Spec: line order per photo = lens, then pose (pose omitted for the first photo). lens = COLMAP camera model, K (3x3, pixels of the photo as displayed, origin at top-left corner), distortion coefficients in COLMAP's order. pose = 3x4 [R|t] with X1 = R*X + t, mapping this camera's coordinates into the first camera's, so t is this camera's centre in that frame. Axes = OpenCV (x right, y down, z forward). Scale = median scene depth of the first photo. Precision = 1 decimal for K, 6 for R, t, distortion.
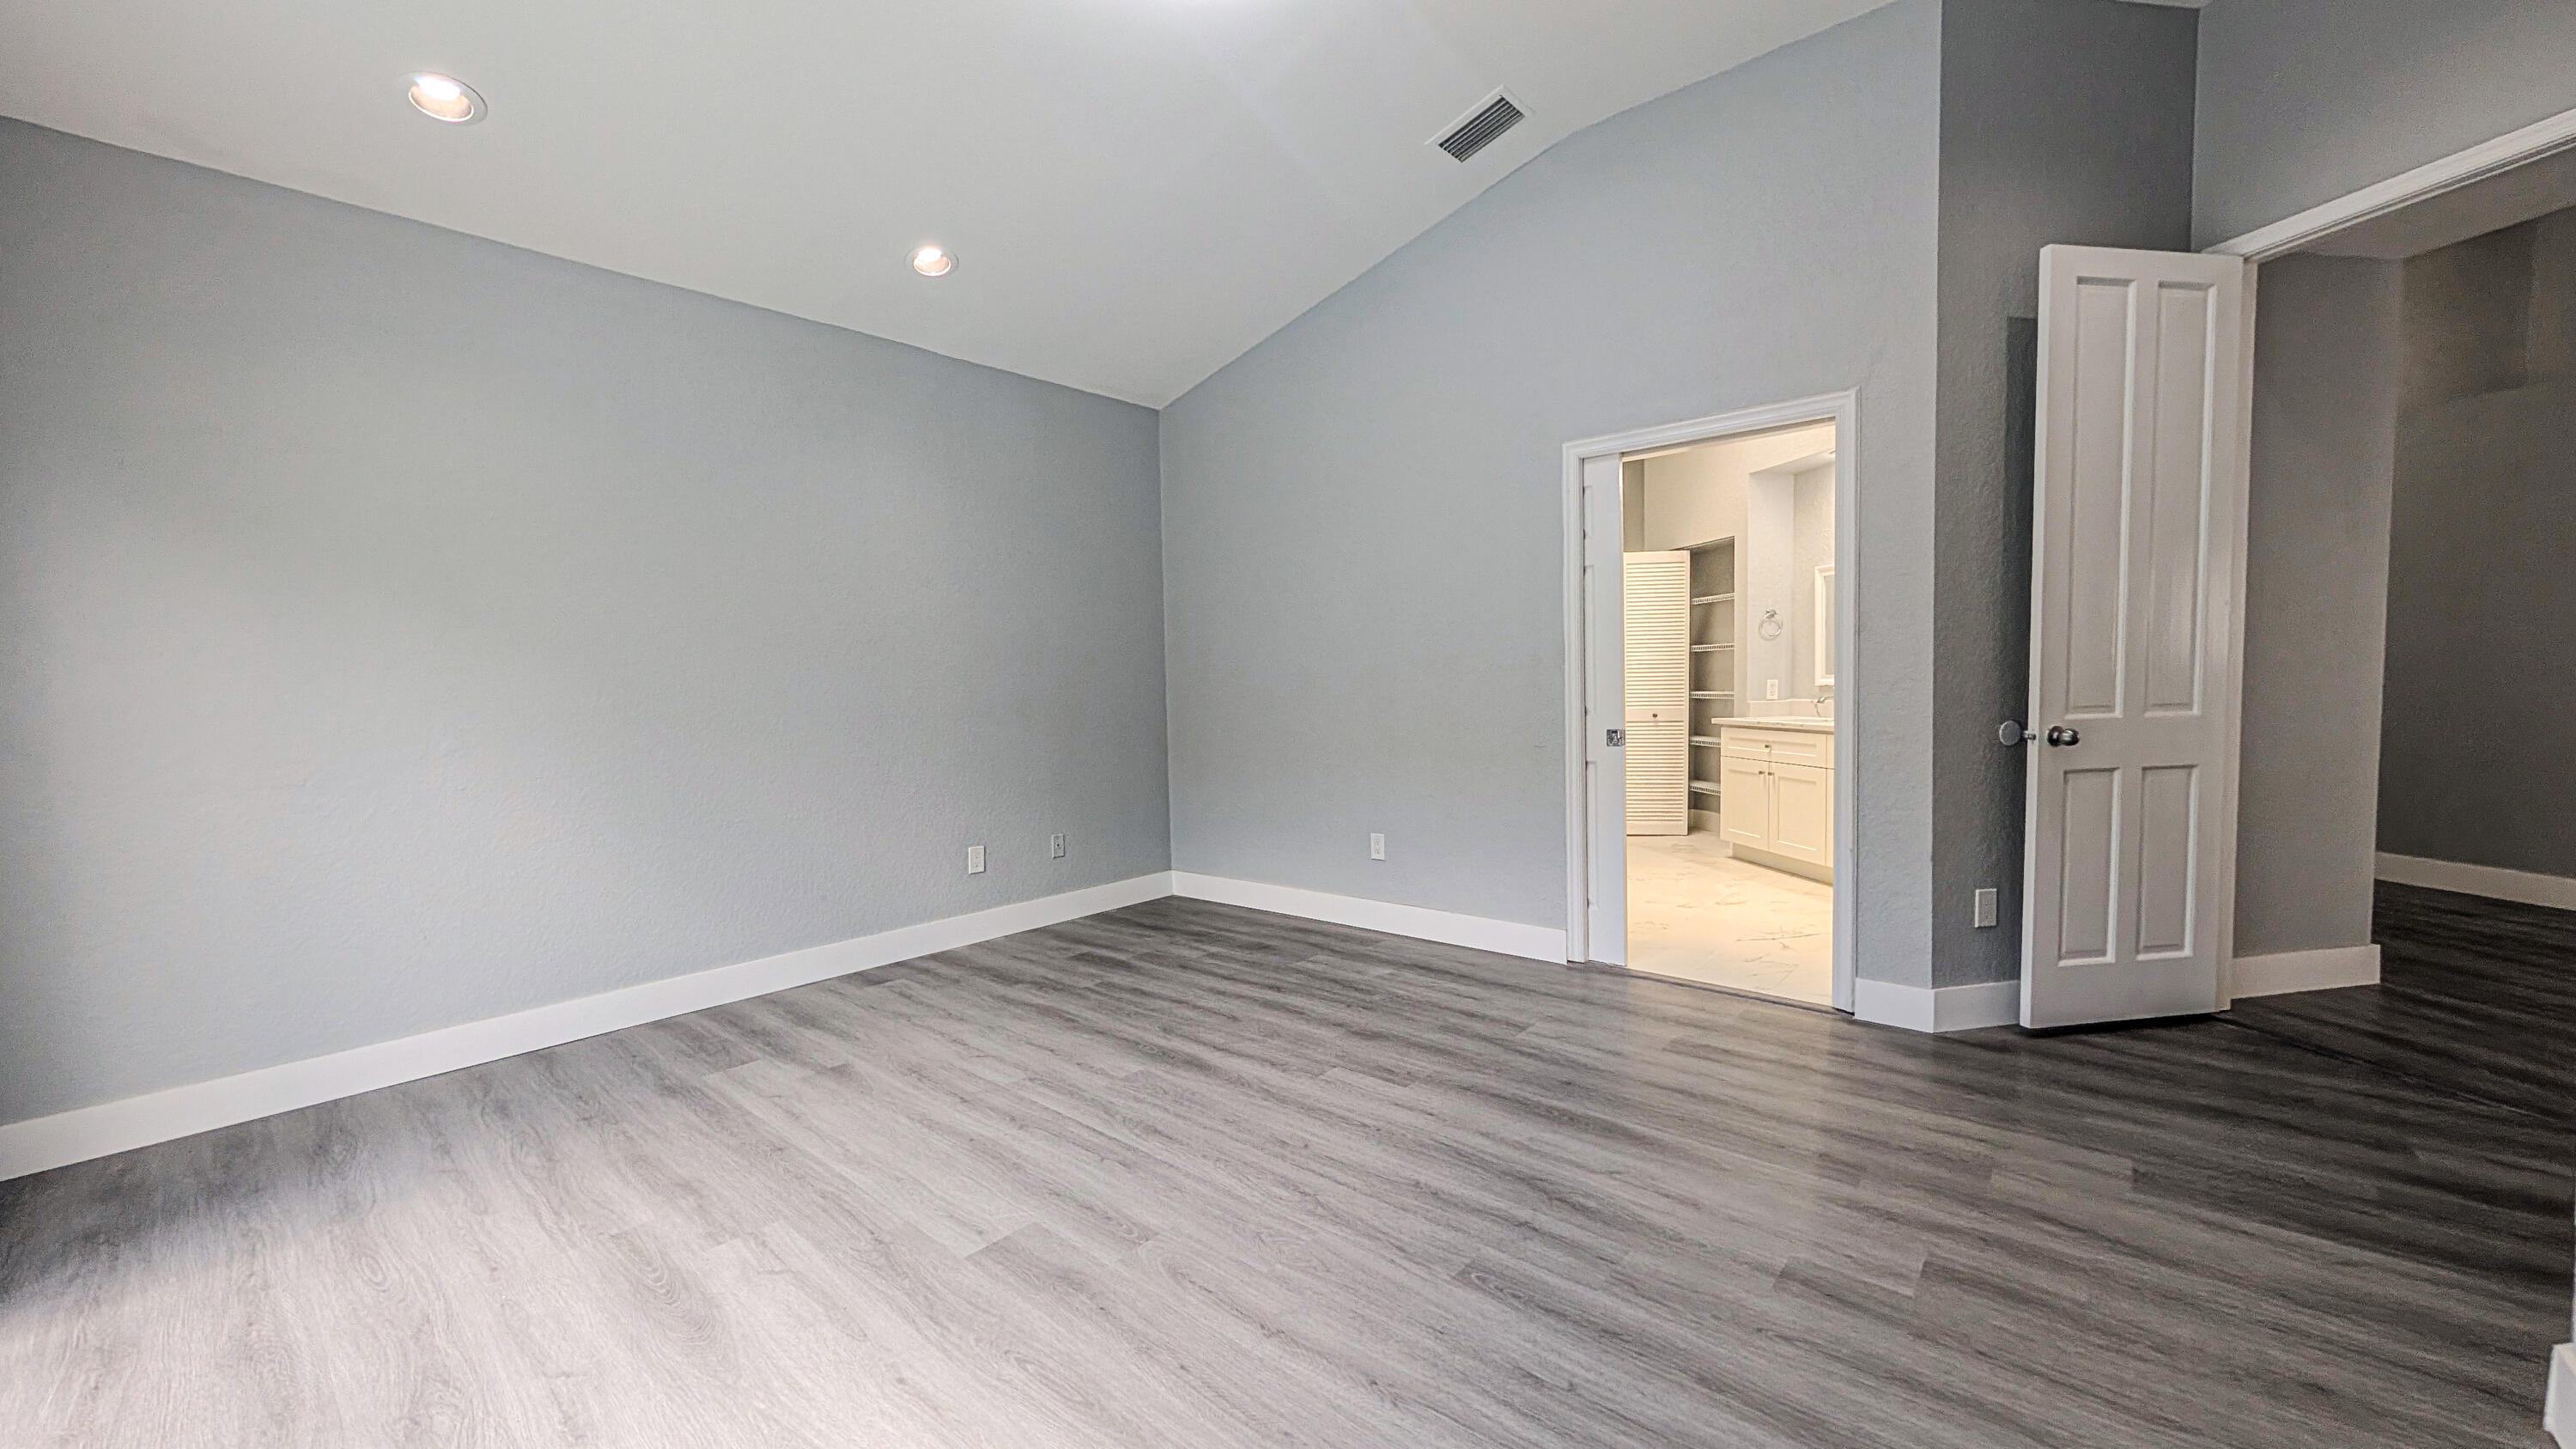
lens RADIAL K [[983.0, 0, 1292.6], [0, 983.0, 736.4], [0, 0, 1]] dist [0.001751, 0.000609]
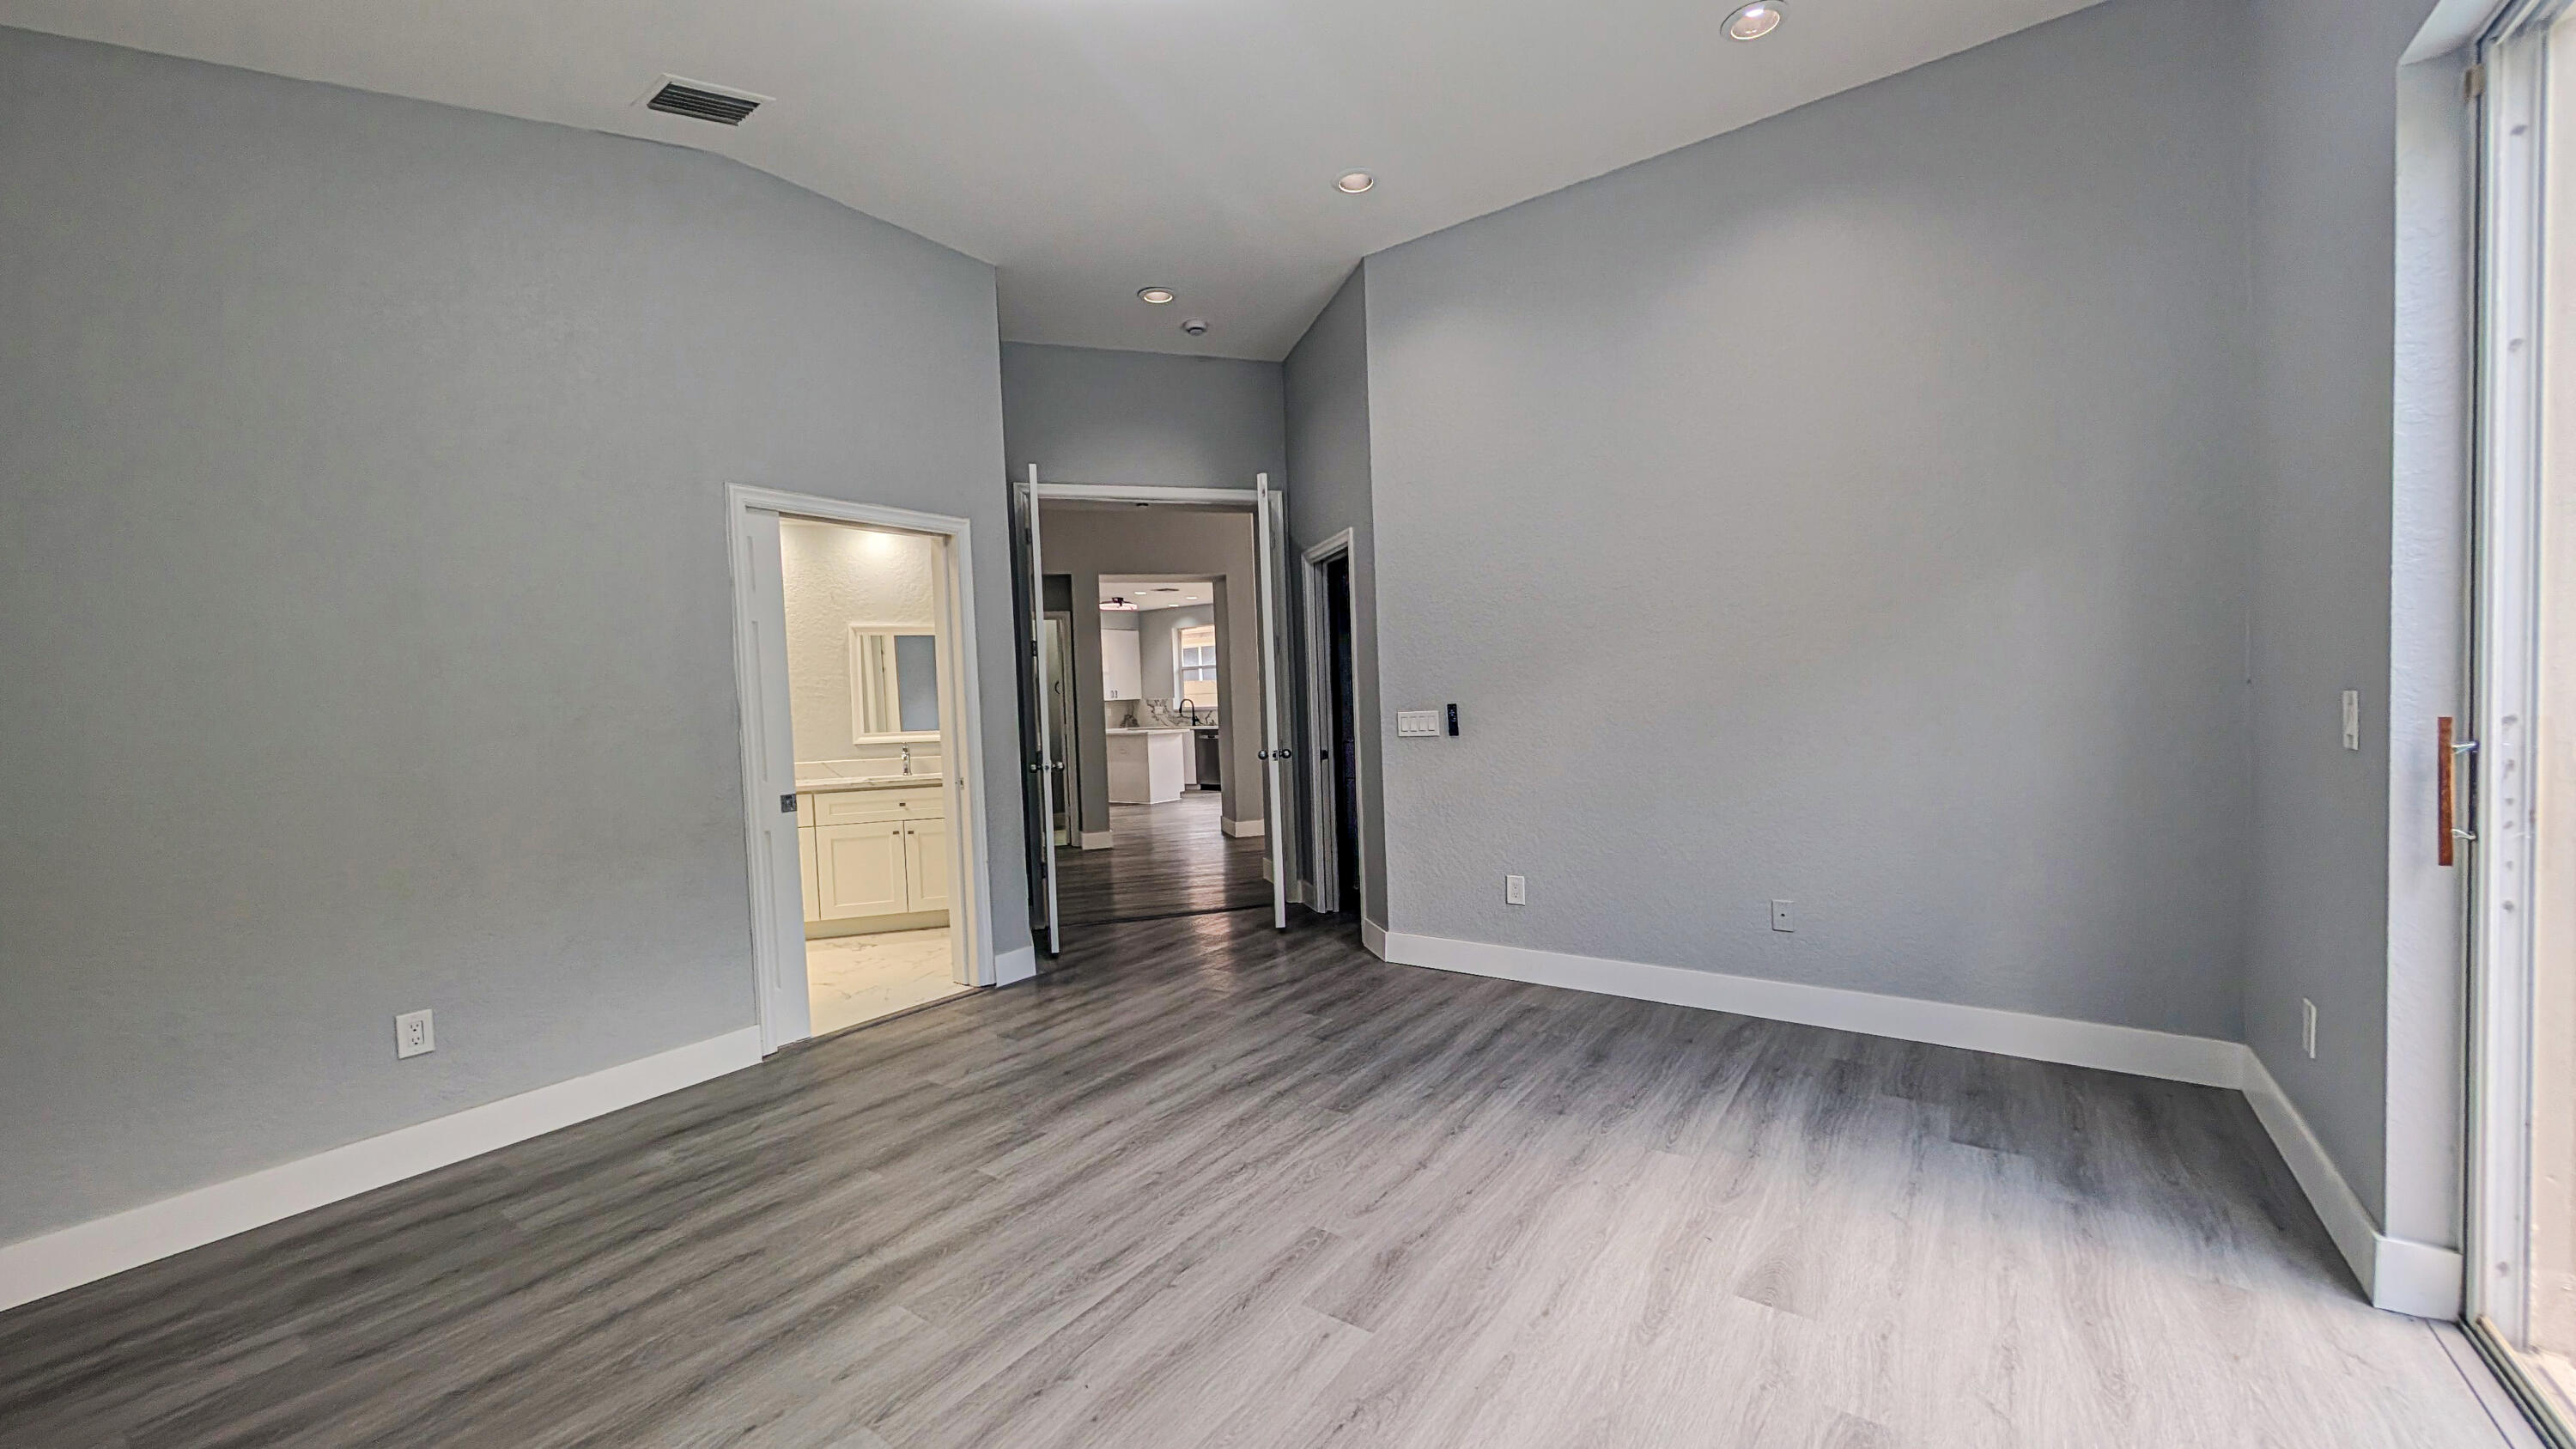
lens RADIAL K [[983.0, 0, 1292.4], [0, 983.0, 729.2], [0, 0, 1]] dist [0.001751, 0.000609]
pose [[-0.106132, -0.003802, 0.994345, -0.749647], [0.100237, 0.994858, 0.014503, -0.038283], [-0.989287, 0.101209, -0.105206, 0.665684]]
